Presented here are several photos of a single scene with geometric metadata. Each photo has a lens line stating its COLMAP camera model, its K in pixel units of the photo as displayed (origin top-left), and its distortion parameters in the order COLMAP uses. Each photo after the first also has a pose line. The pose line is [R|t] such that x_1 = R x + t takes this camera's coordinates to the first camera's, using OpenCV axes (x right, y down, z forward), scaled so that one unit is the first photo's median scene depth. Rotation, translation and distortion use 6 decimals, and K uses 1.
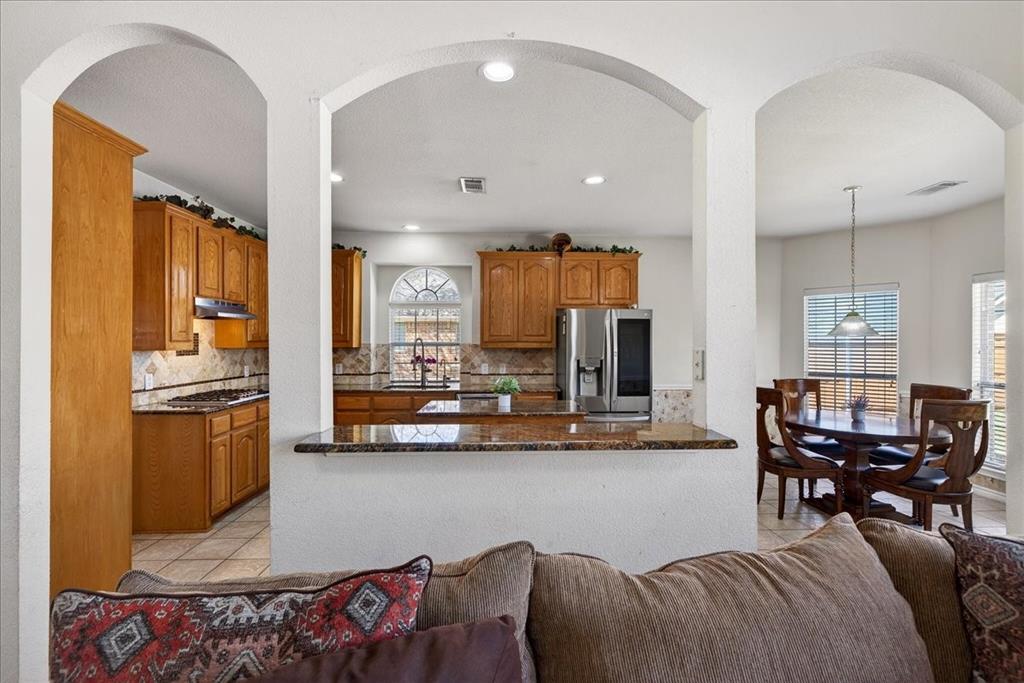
lens RADIAL K [[466.7, 0, 510.2], [0, 466.7, 342.2], [0, 0, 1]] dist [-0.004697, 0.000988]
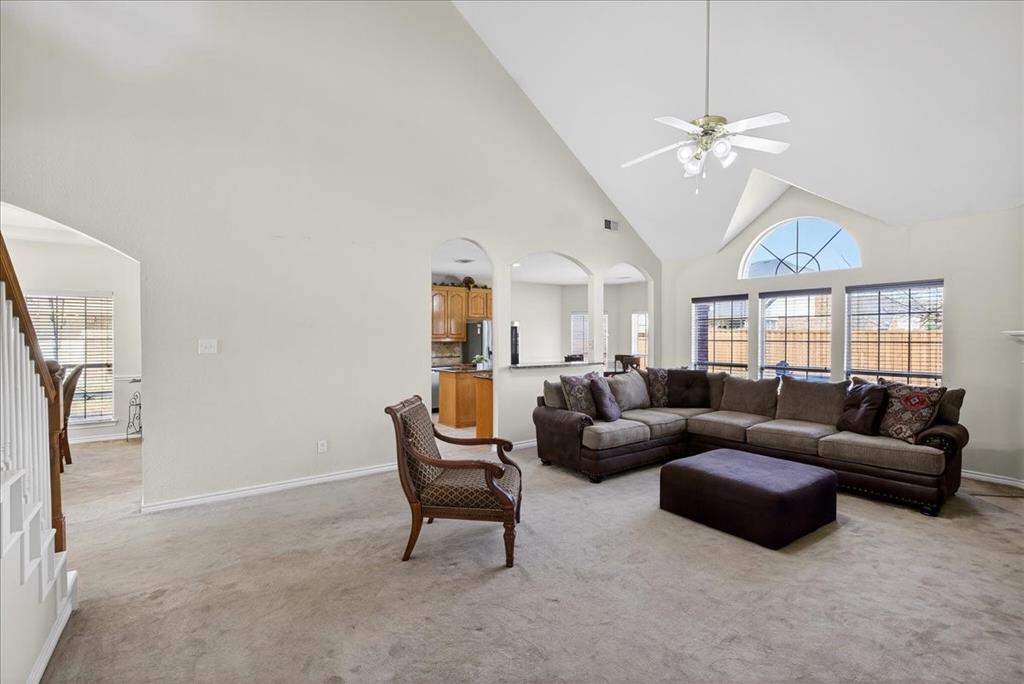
lens RADIAL K [[466.7, 0, 520.1], [0, 466.7, 338.7], [0, 0, 1]] dist [-0.004697, 0.000988]
pose [[0.833656, -0.006871, 0.552242, -0.716544], [0.005775, 0.999976, 0.003724, -0.002985], [-0.552254, 0.000085, 0.833676, -0.598527]]
